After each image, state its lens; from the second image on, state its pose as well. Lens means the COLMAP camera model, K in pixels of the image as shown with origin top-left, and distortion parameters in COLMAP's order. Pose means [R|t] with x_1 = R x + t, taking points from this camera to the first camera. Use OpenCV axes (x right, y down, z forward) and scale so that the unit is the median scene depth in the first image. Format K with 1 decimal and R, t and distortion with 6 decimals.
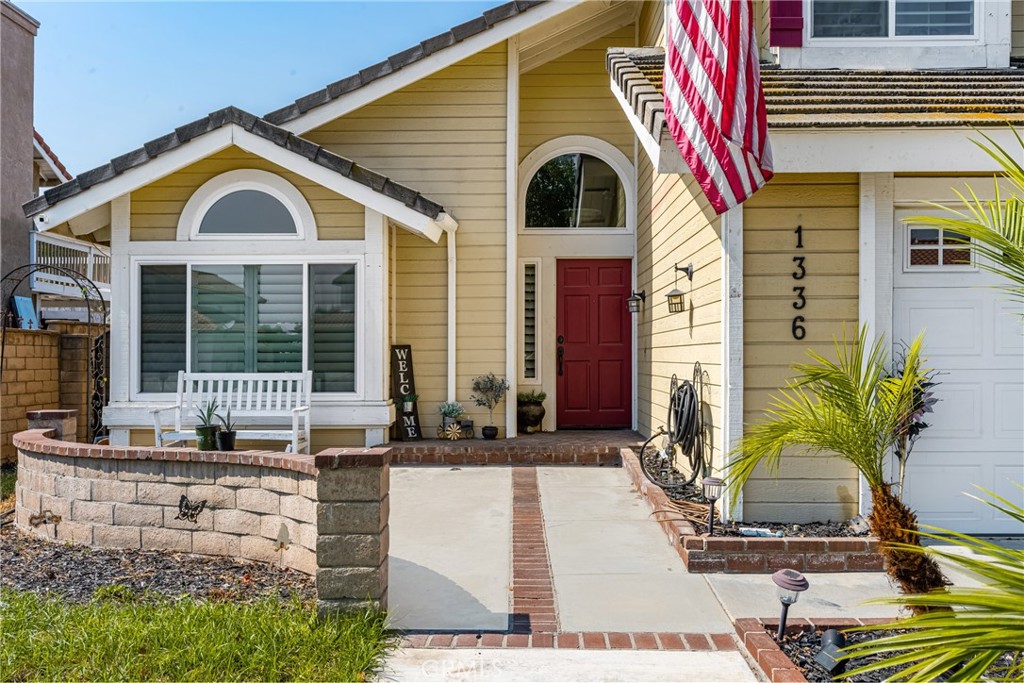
lens RADIAL K [[887.1, 0, 502.3], [0, 887.1, 348.3], [0, 0, 1]] dist [0.003226, -0.003233]
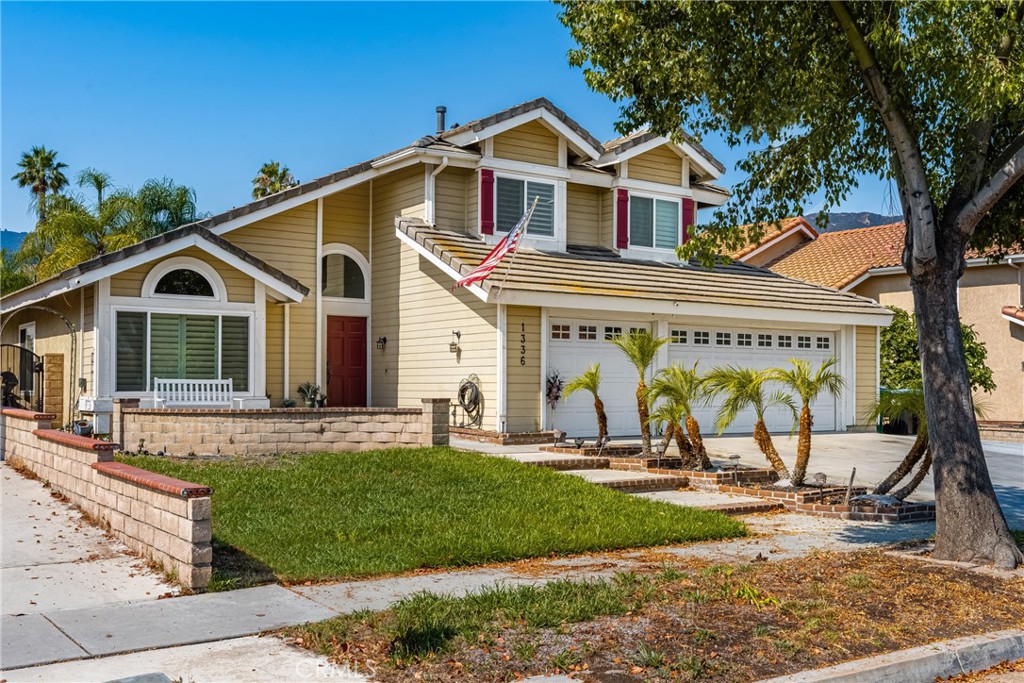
lens RADIAL K [[1073.2, 0, 512.0], [0, 1073.2, 341.5], [0, 0, 1]] dist [0.004409, -0.000224]
pose [[0.816571, 0.032522, 0.576328, -0.945746], [-0.012137, 0.999158, -0.039185, 0.027977], [-0.577117, 0.025003, 0.816278, -0.988913]]
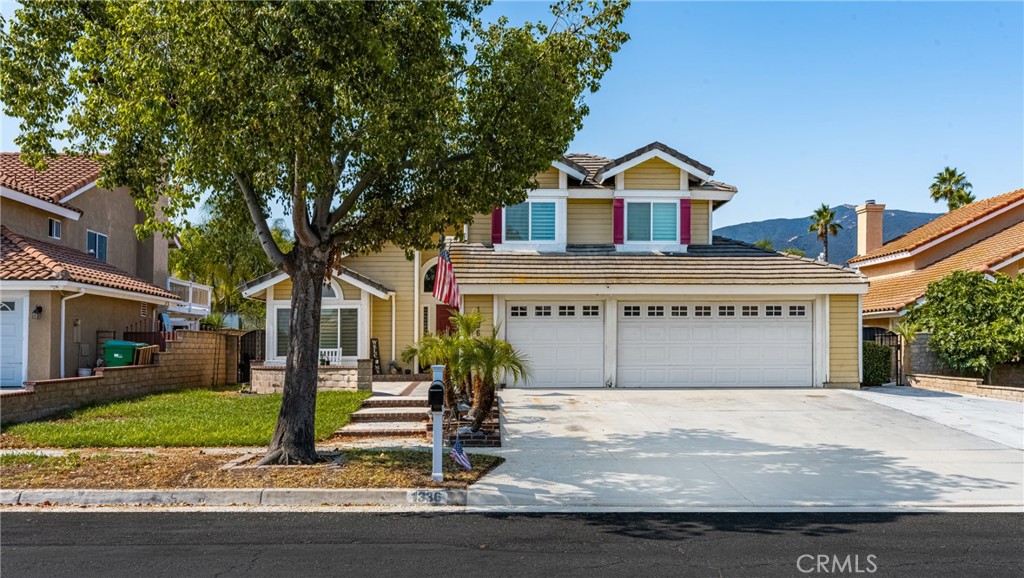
lens RADIAL K [[834.5, 0, 511.5], [0, 834.5, 336.8], [0, 0, 1]] dist [-0.003515, 0.000174]
pose [[0.998833, 0.000737, 0.048286, 0.183010], [-0.000115, 0.999917, -0.012884, 0.024141], [-0.048291, 0.012863, 0.998750, -1.575115]]
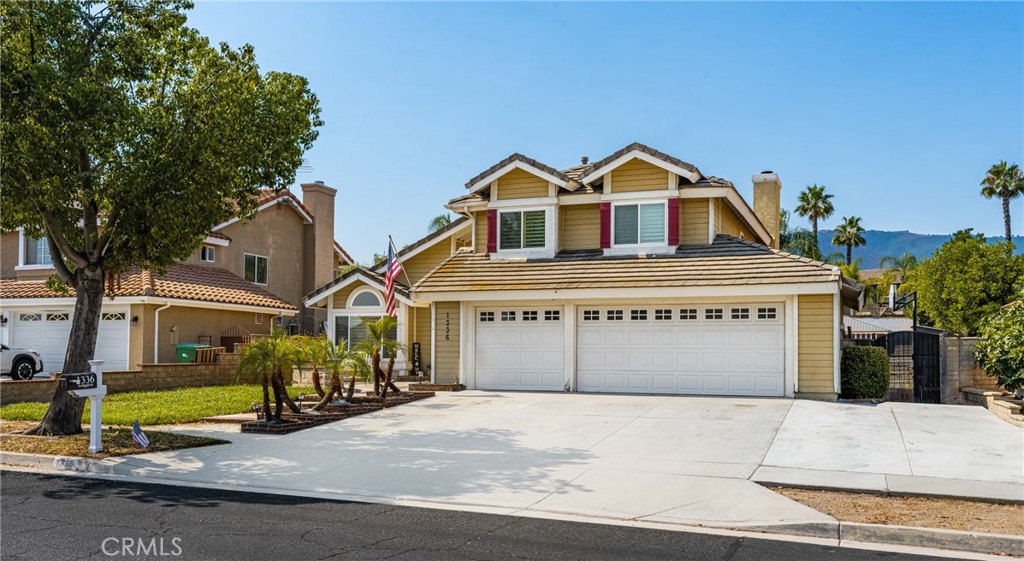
lens RADIAL K [[830.4, 0, 490.8], [0, 830.4, 329.1], [0, 0, 1]] dist [-0.000746, 0.000160]
pose [[0.934014, -0.001750, -0.357233, 1.143728], [-0.009070, 0.999549, -0.028610, 0.029018], [0.357122, 0.029963, 0.933577, -1.525158]]
